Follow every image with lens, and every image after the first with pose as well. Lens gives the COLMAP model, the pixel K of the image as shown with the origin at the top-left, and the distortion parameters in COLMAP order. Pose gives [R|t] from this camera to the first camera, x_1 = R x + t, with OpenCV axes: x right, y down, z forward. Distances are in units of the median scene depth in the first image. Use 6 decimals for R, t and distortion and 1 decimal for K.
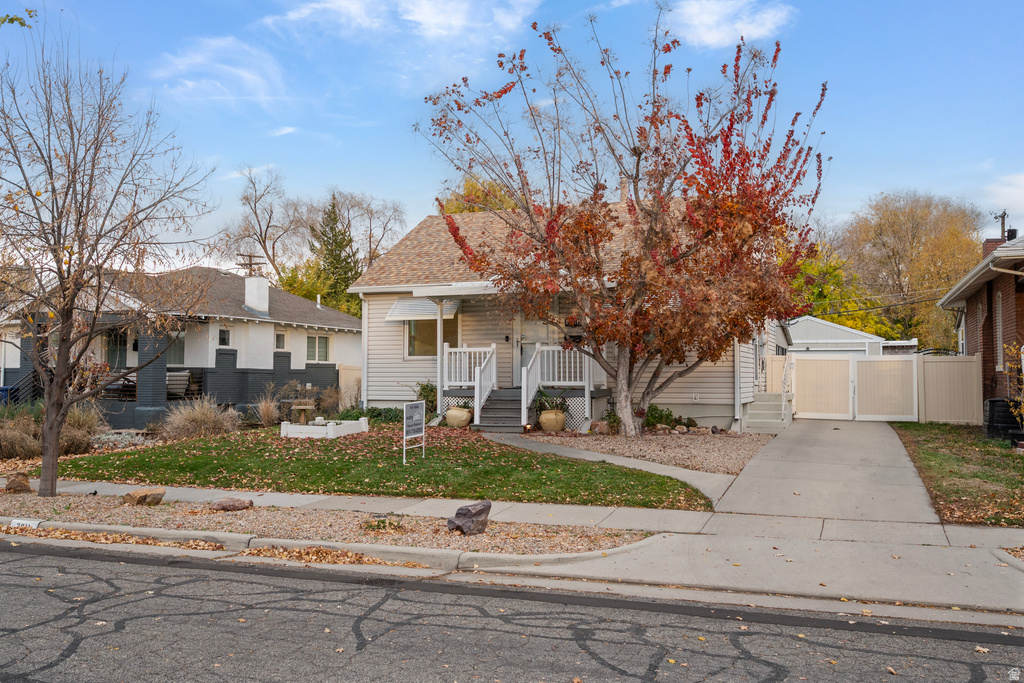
lens RADIAL K [[875.1, 0, 511.7], [0, 875.1, 338.6], [0, 0, 1]] dist [0.001789, -0.004718]
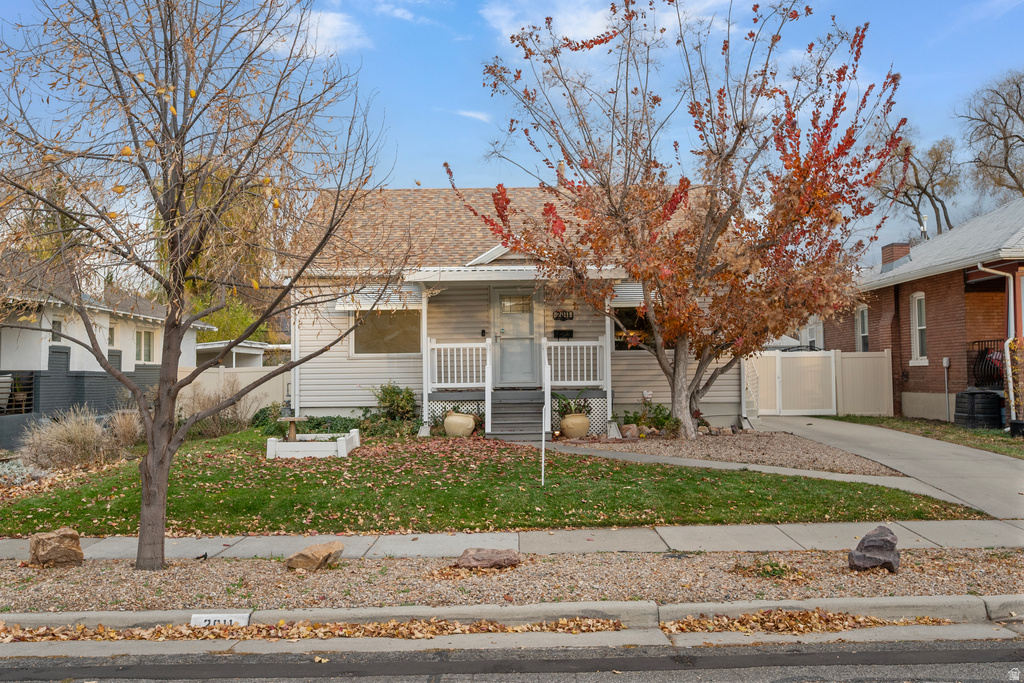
lens RADIAL K [[875.1, 0, 512.7], [0, 875.1, 346.7], [0, 0, 1]] dist [0.001789, -0.004718]
pose [[0.930283, 0.000039, 0.366843, -0.306241], [-0.003024, 0.999967, 0.007561, 0.007016], [-0.366830, -0.008143, 0.930252, 0.181750]]
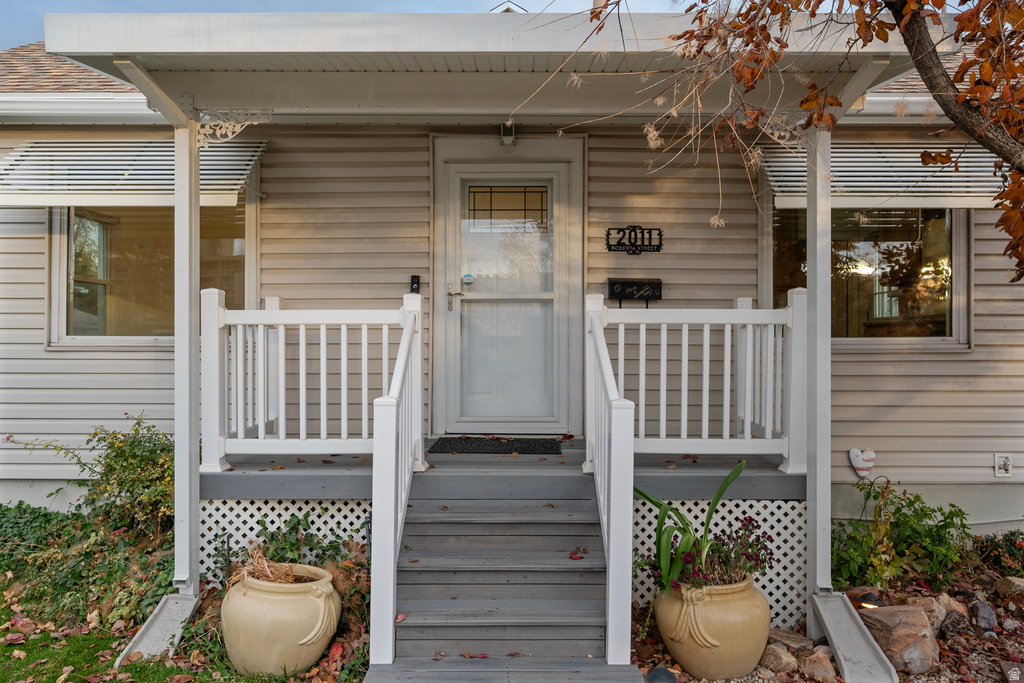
lens RADIAL K [[706.0, 0, 509.8], [0, 706.0, 338.0], [0, 0, 1]] dist [-0.006034, -0.002550]
pose [[0.932767, 0.007358, 0.360404, -0.067606], [-0.018350, 0.999465, 0.027087, 0.012313], [-0.360011, -0.031879, 0.932403, 0.767104]]
